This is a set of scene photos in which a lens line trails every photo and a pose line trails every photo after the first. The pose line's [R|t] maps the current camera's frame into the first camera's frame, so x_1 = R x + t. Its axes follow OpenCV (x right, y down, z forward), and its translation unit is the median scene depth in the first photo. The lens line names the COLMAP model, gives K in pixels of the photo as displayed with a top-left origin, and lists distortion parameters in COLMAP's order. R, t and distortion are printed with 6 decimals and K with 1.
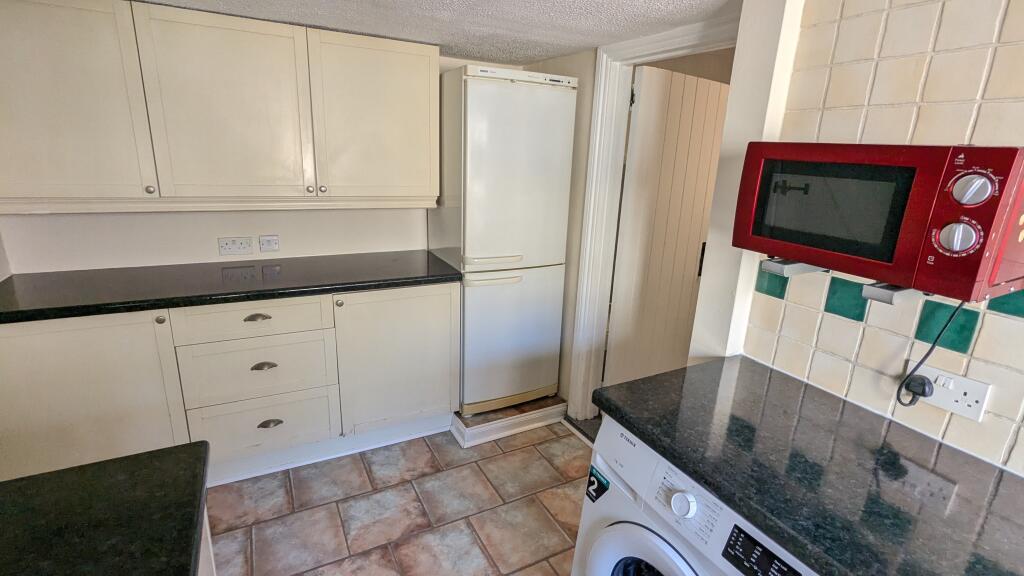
lens RADIAL K [[484.1, 0, 512.0], [0, 484.1, 288.0], [0, 0, 1]] dist [-0.001455, -0.000028]
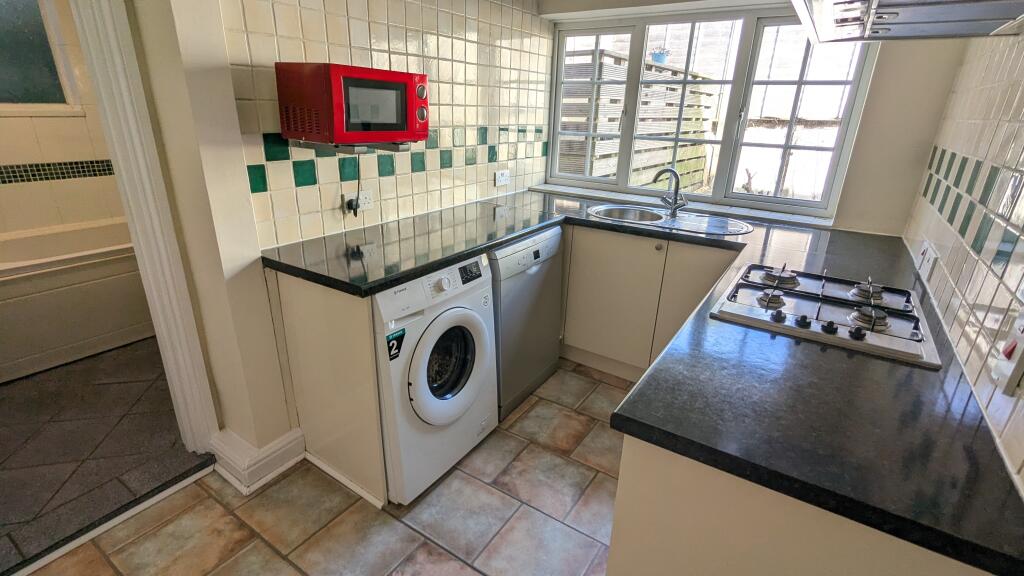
lens RADIAL K [[484.1, 0, 512.0], [0, 484.1, 288.0], [0, 0, 1]] dist [-0.001455, -0.000028]
pose [[-0.468627, -0.365848, 0.804079, -1.011202], [0.191147, 0.846657, 0.496623, -0.319629], [-0.862468, 0.386429, -0.326835, 1.155384]]
